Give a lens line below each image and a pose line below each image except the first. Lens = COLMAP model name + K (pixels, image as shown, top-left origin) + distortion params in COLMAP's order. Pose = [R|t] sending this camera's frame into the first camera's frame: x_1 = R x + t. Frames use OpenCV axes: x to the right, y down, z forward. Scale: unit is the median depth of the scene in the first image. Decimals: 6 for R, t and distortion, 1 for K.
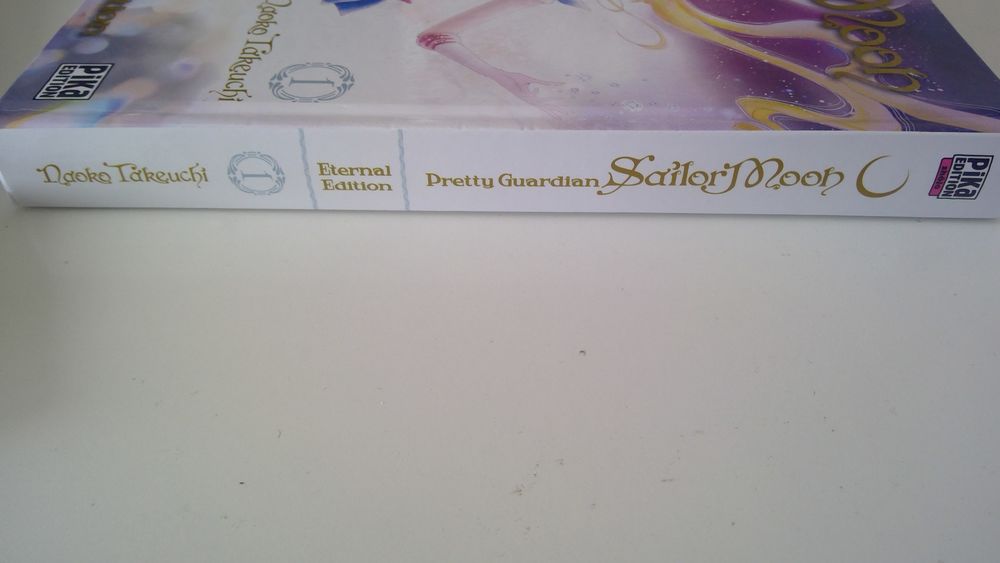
lens RADIAL K [[797.2, 0, 502.9], [0, 797.2, 282.8], [0, 0, 1]] dist [0.138379, -0.284835]
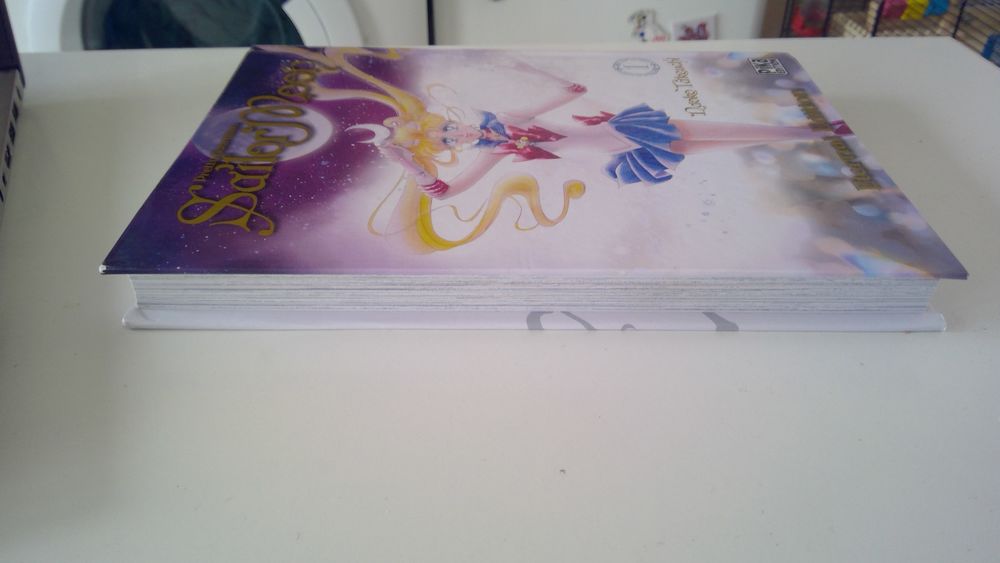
lens RADIAL K [[797.2, 0, 502.9], [0, 797.2, 282.8], [0, 0, 1]] dist [0.138379, -0.284835]
pose [[-0.999622, -0.013984, -0.023656, 0.094261], [-0.025587, 0.159597, 0.986851, -1.916156], [-0.010025, 0.987083, -0.159894, 1.751456]]
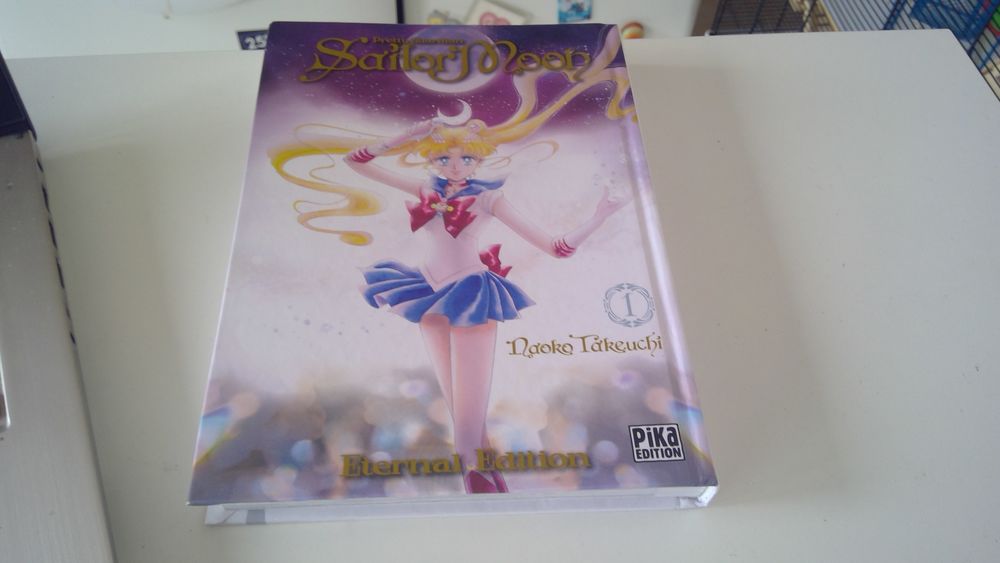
lens RADIAL K [[797.2, 0, 502.9], [0, 797.2, 282.8], [0, 0, 1]] dist [0.138379, -0.284835]
pose [[-0.060214, -0.825317, 0.561451, -1.068262], [0.664683, 0.386479, 0.639398, -1.435670], [-0.744695, 0.411687, 0.525303, 0.334787]]
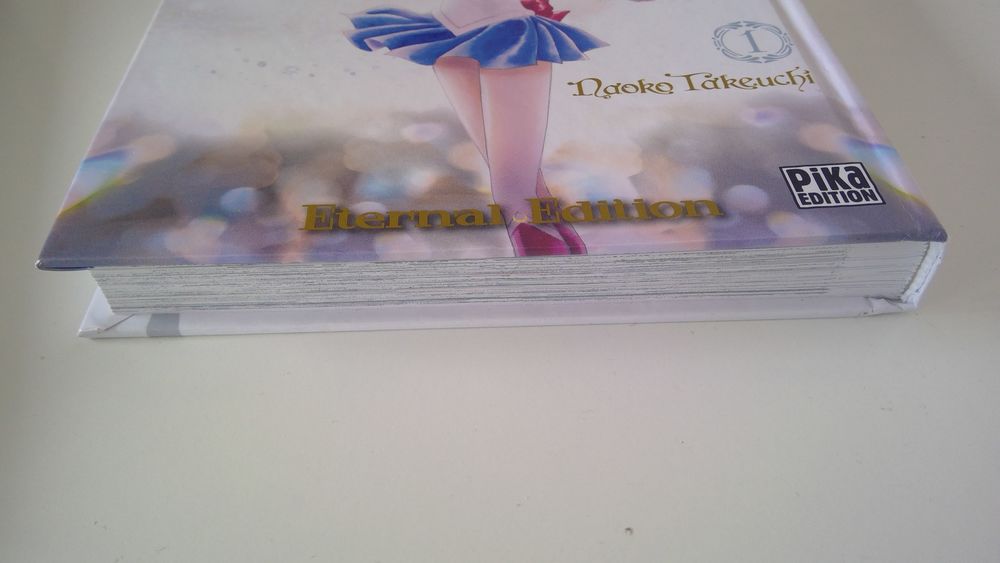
lens RADIAL K [[797.2, 0, 502.9], [0, 797.2, 282.8], [0, 0, 1]] dist [0.138379, -0.284835]
pose [[-0.058485, -0.729024, 0.681985, -1.152983], [0.697099, 0.459185, 0.550638, -0.902205], [-0.714585, 0.507616, 0.481346, 0.880336]]
